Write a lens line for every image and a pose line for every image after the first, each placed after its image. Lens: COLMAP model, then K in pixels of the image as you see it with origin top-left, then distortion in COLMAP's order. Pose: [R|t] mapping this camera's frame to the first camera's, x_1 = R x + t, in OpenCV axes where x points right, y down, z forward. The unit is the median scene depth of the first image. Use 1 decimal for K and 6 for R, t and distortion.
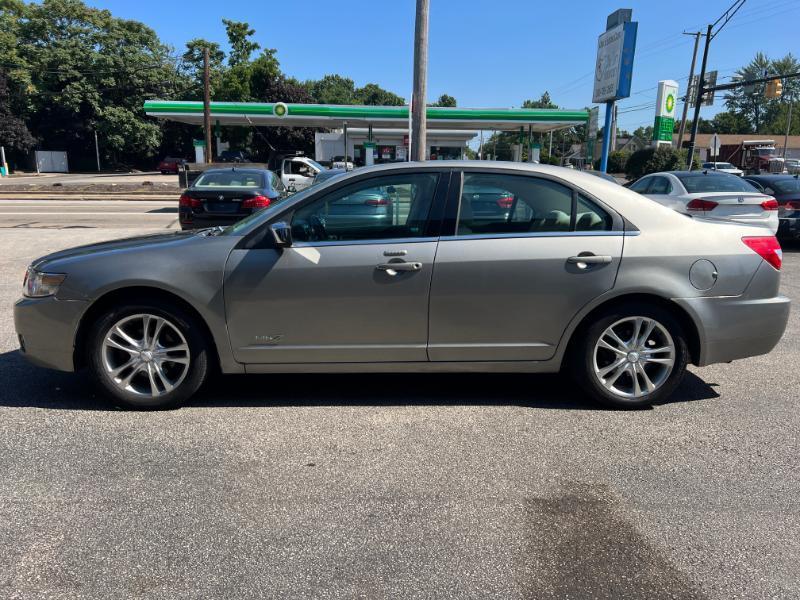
lens RADIAL K [[605.1, 0, 397.0], [0, 605.1, 299.9], [0, 0, 1]] dist [0.044284, -0.050570]
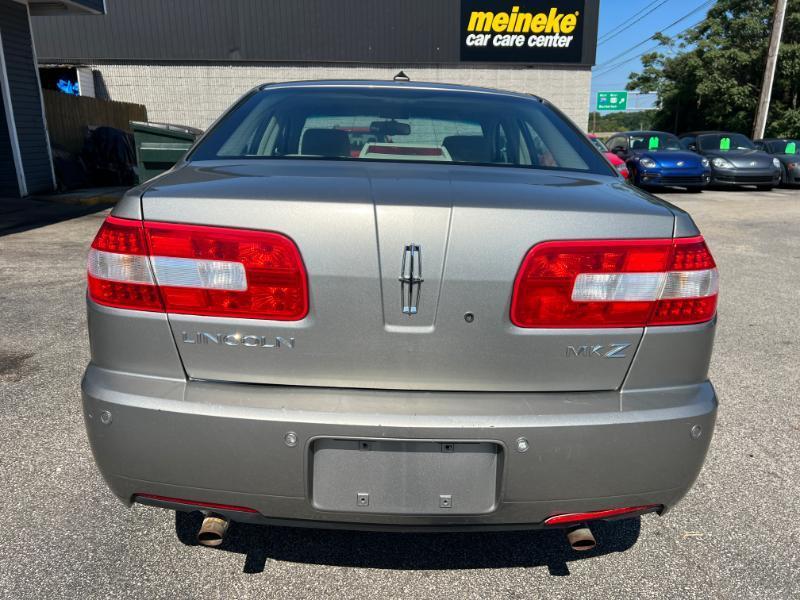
lens RADIAL K [[605.1, 0, 398.7], [0, 605.1, 294.9], [0, 0, 1]] dist [0.044284, -0.050570]
pose [[-0.021841, 0.237612, -0.971114, 0.247146], [-0.202400, 0.950182, 0.237043, -0.045738], [0.979059, 0.201730, 0.027340, 0.291657]]
